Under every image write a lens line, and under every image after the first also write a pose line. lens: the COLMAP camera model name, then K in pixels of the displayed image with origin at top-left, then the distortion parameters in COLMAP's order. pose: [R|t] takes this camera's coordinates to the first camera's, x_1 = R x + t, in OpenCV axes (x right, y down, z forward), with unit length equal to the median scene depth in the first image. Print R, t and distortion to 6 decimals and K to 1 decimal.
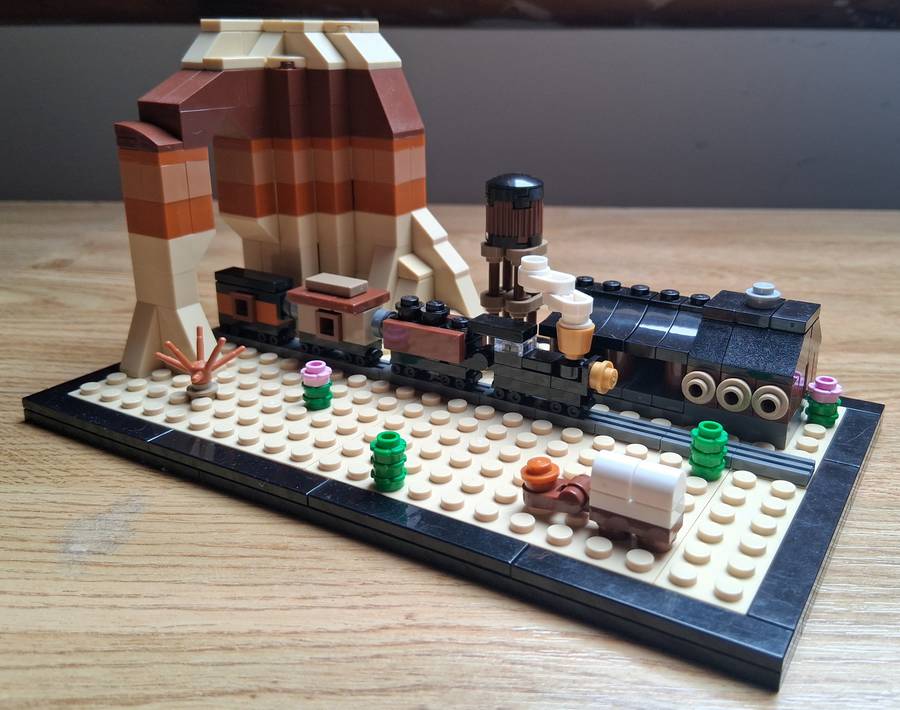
lens RADIAL K [[842.6, 0, 449.3], [0, 842.6, 352.4], [0, 0, 1]] dist [0.000734, -0.001377]
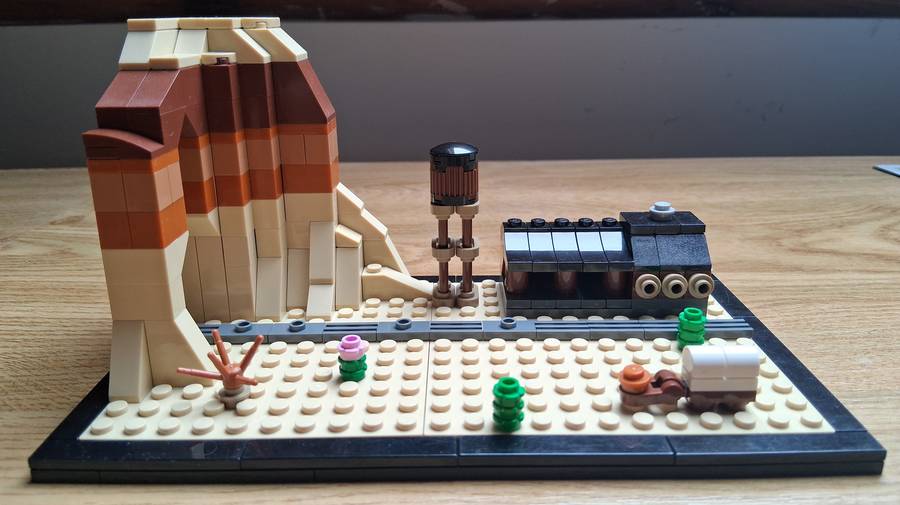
lens RADIAL K [[697.3, 0, 450.0], [0, 697.3, 252.5], [0, 0, 1]] dist [-0.007432, 0.001974]
pose [[0.859583, -0.179258, 0.478522, -0.429250], [0.195425, 0.980583, 0.016286, -0.078220], [-0.472150, 0.079516, 0.877925, 0.156803]]
